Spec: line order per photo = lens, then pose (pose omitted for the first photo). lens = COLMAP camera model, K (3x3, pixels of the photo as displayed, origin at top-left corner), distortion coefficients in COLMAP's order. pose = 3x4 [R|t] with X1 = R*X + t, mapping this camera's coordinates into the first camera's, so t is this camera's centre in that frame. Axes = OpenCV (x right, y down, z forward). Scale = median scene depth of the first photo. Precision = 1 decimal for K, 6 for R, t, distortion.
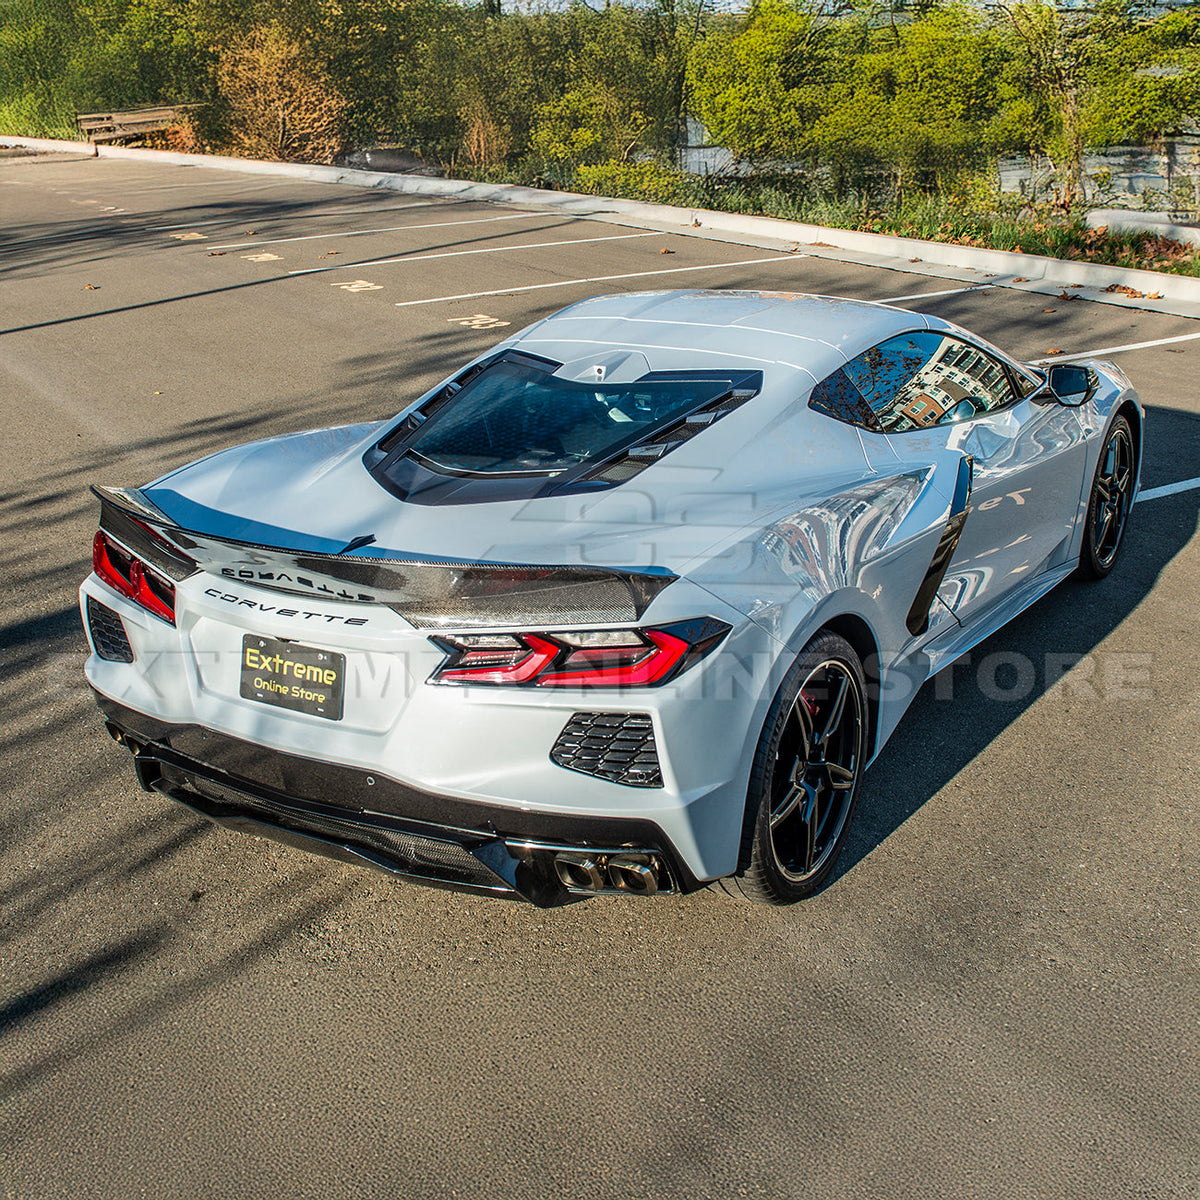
lens RADIAL K [[1485.1, 0, 598.1], [0, 1485.1, 598.0], [0, 0, 1]] dist [-0.026669, 0.000000]
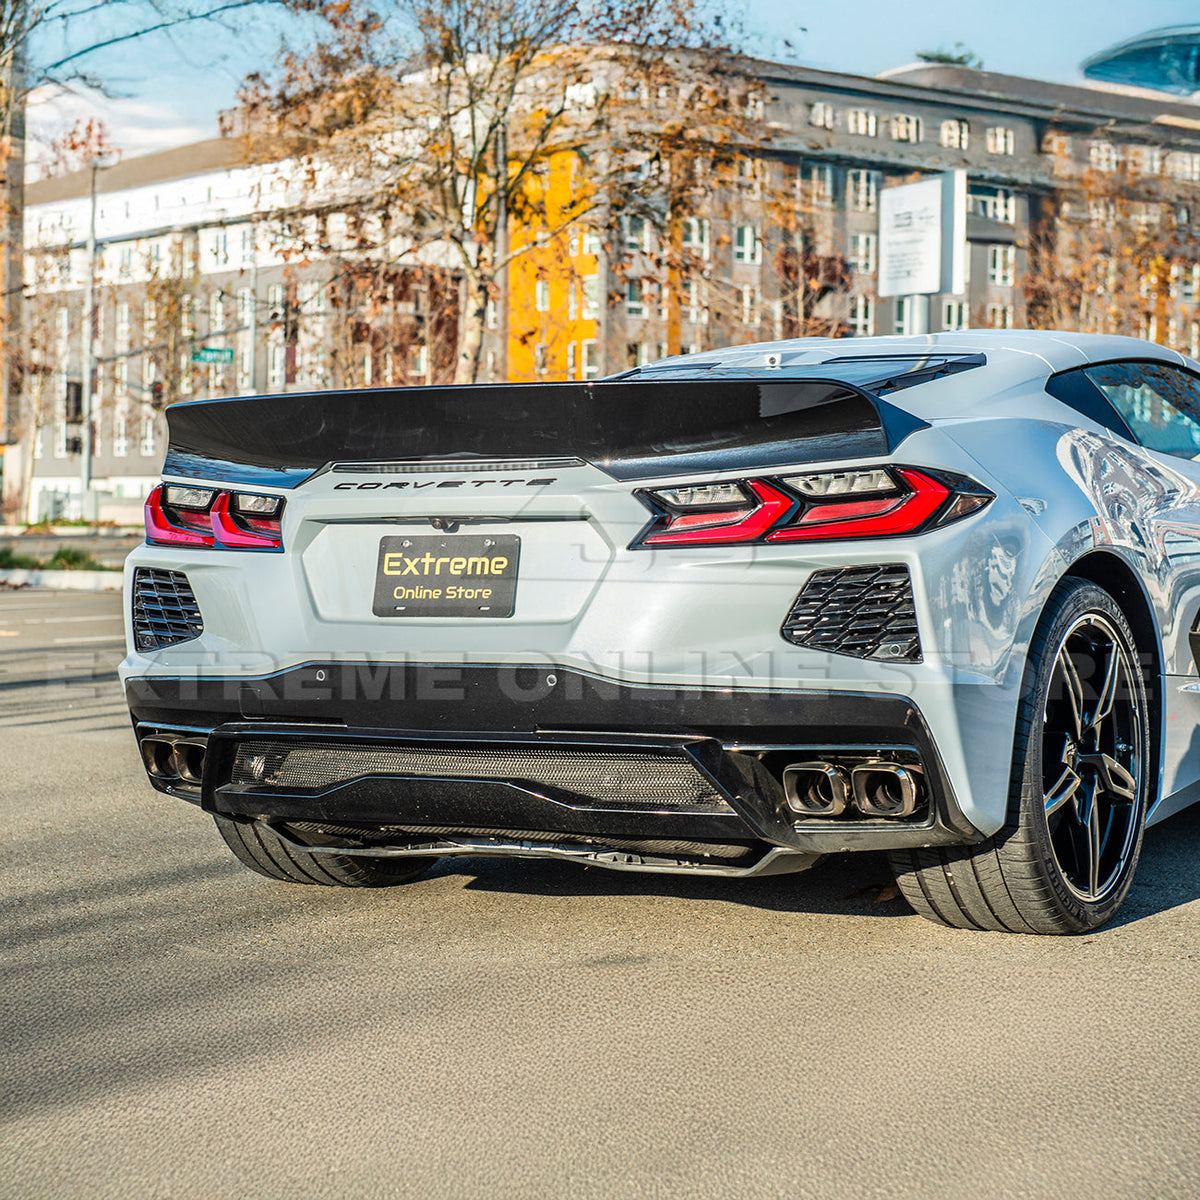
lens RADIAL K [[2624.8, 0, 594.2], [0, 2624.8, 605.3], [0, 0, 1]] dist [0.062490, 0.000000]
pose [[0.999757, 0.009594, 0.019856, -0.156462], [-0.003387, 0.956517, -0.291657, 0.491333], [-0.021790, 0.291519, 0.956317, -0.367899]]
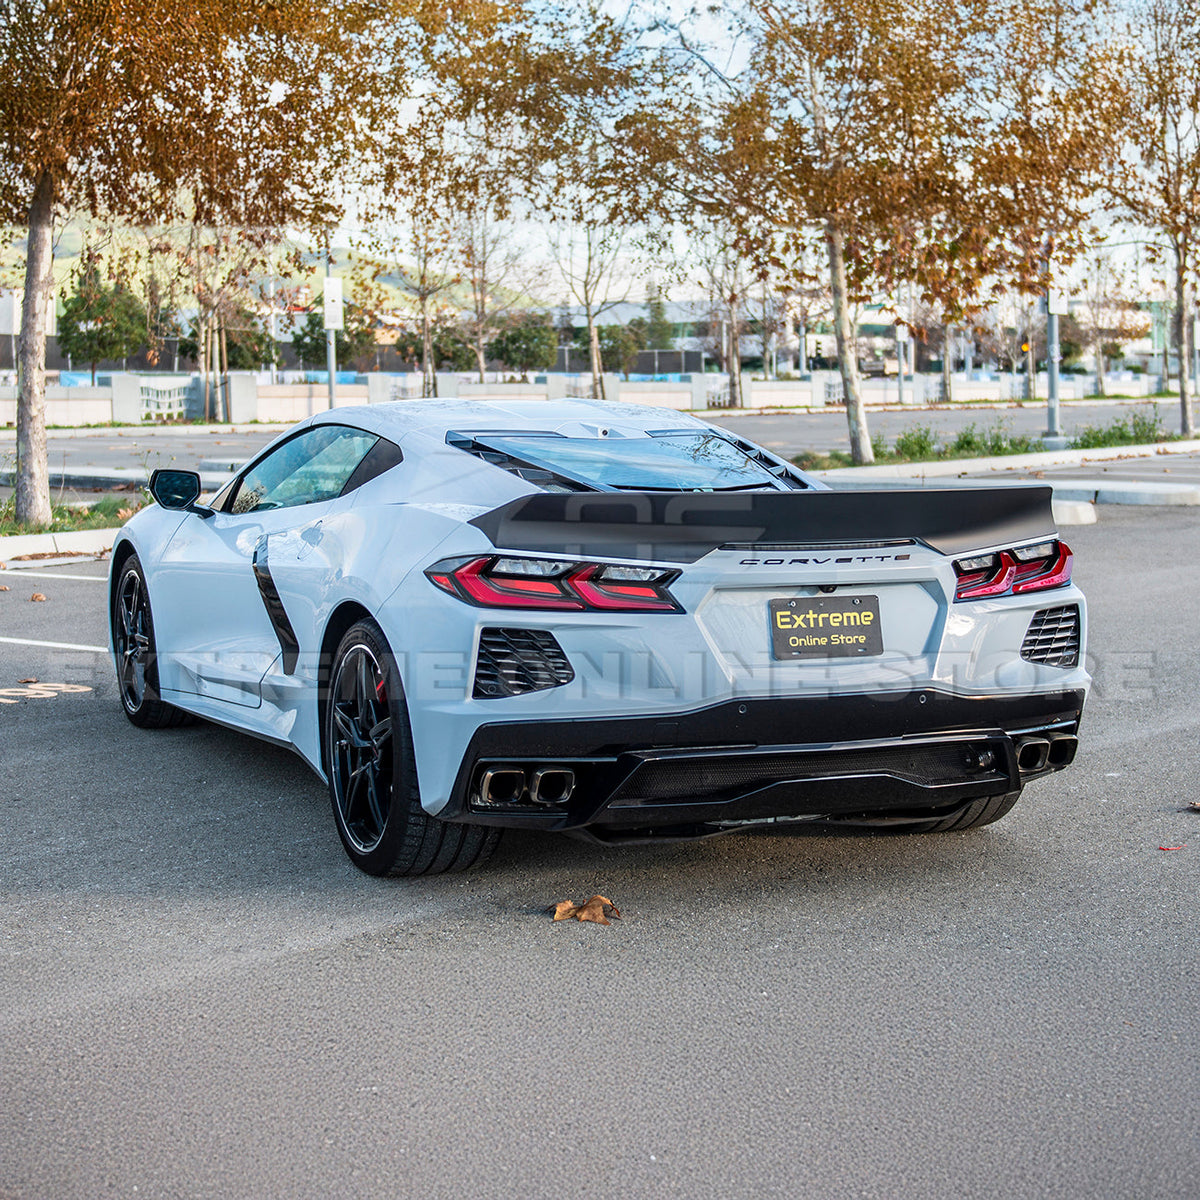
lens RADIAL K [[2414.4, 0, 553.8], [0, 2414.4, 586.6], [0, 0, 1]] dist [0.055524, 0.000000]
pose [[0.589212, -0.046381, 0.806646, -1.779744], [0.242755, 0.962388, -0.121983, 0.194625], [-0.770649, 0.267691, 0.578309, 0.122325]]
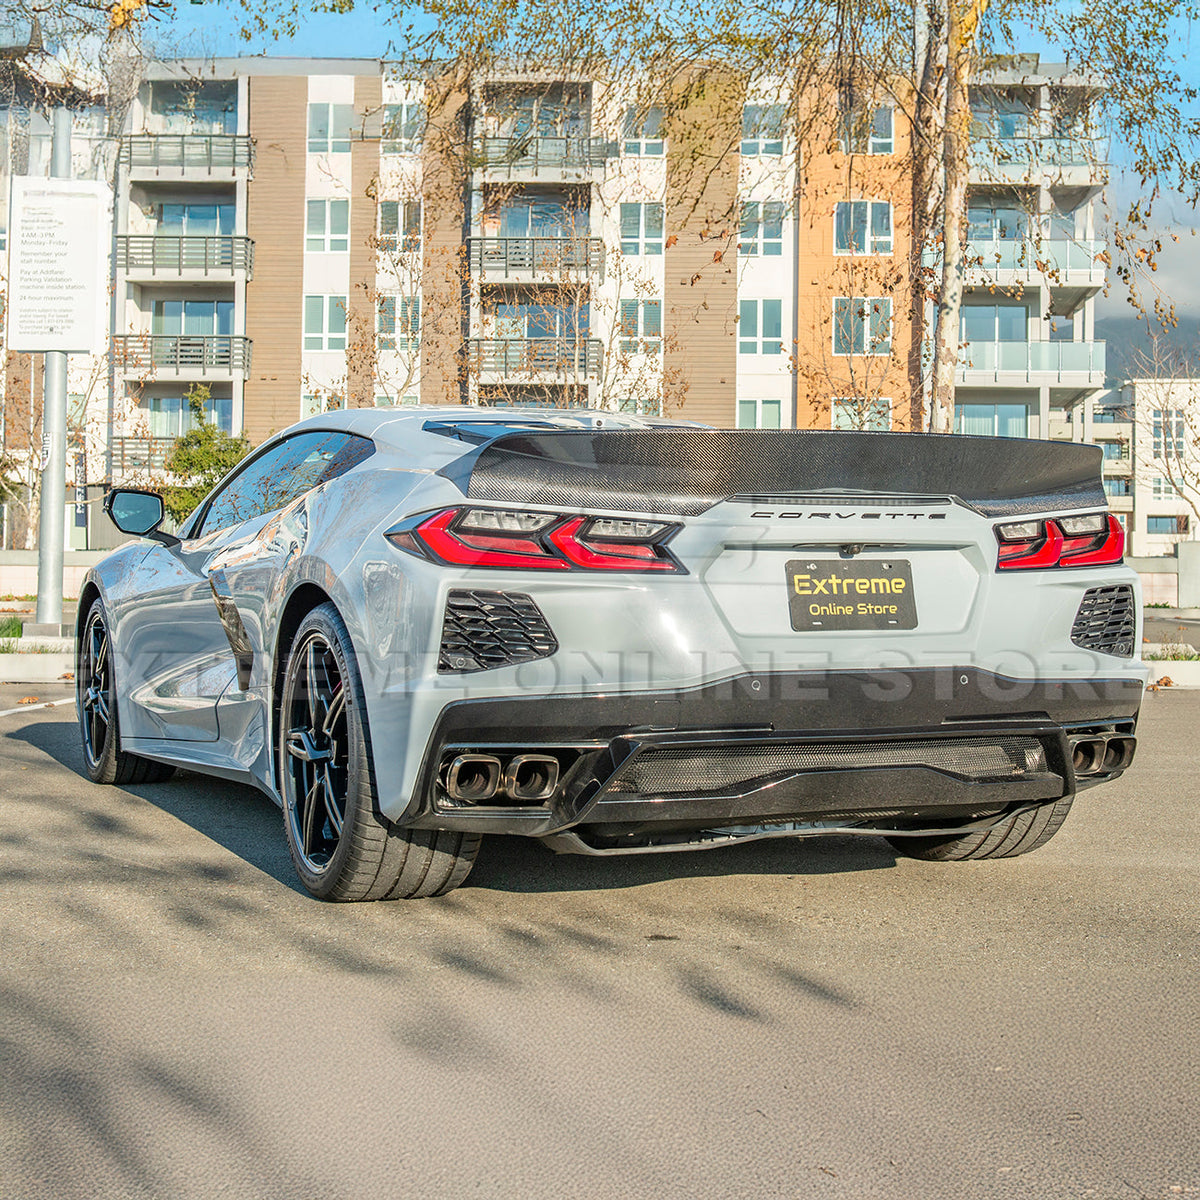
lens RADIAL K [[2219.9, 0, 609.0], [0, 2219.9, 600.3], [0, 0, 1]] dist [0.093204, 0.000000]
pose [[0.570797, 0.008219, 0.821050, -1.469417], [0.251996, 0.949939, -0.184698, 0.281055], [-0.781466, 0.312326, 0.540151, 0.367342]]
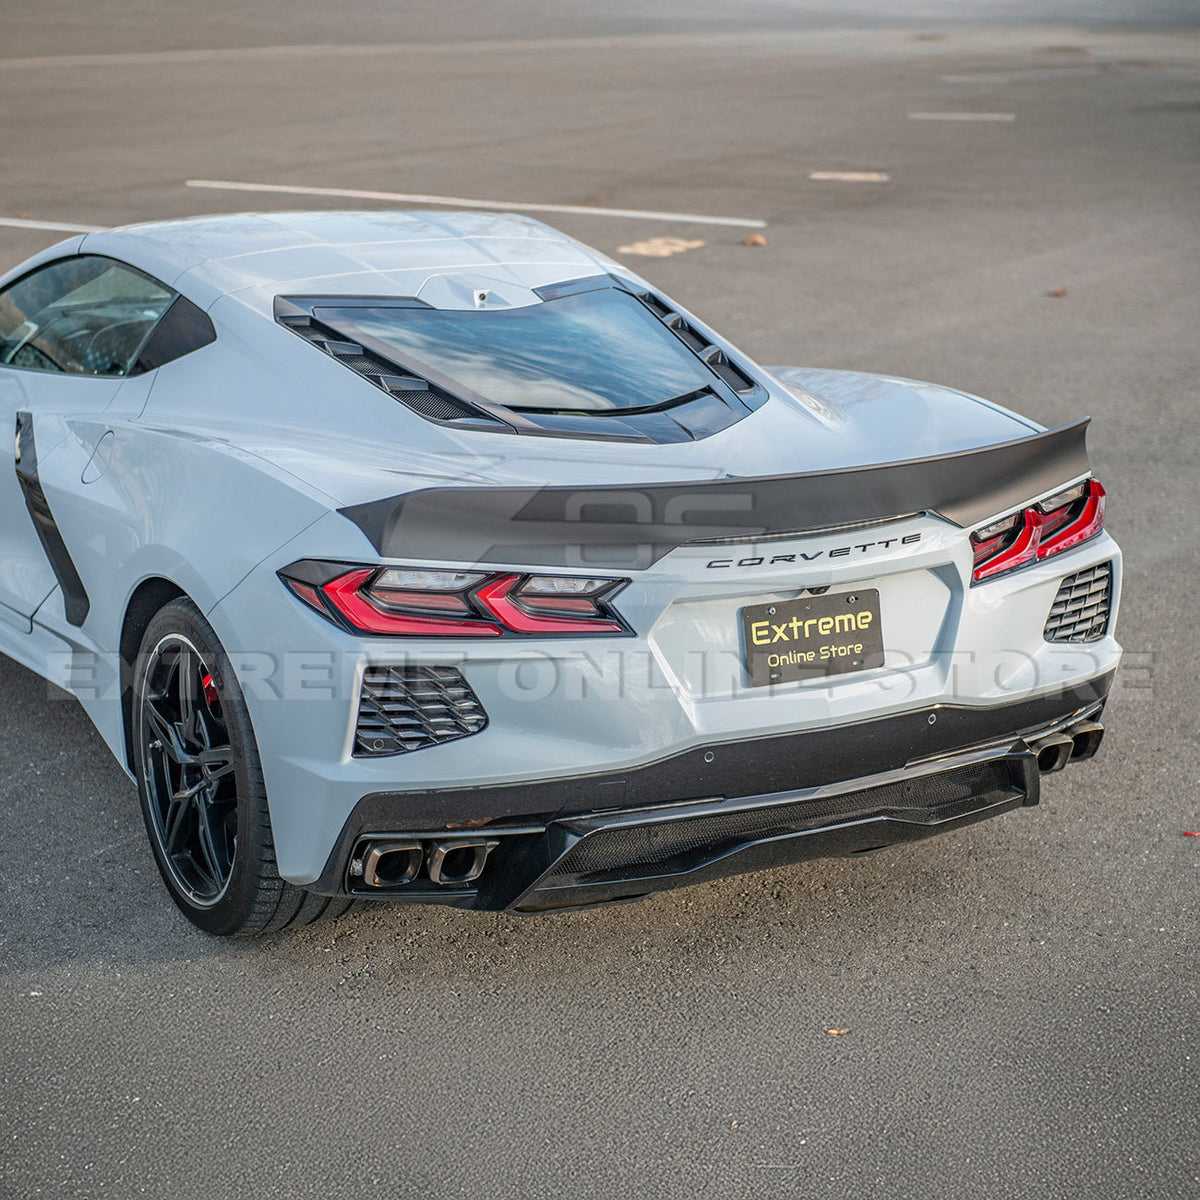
lens RADIAL K [[2624.8, 0, 531.1], [0, 2624.8, 593.2], [0, 0, 1]] dist [0.062490, 0.000000]
pose [[0.505945, -0.200902, 0.838843, -1.528268], [0.253892, 0.964101, 0.077767, -0.126001], [-0.824353, 0.173630, 0.538790, 0.343543]]
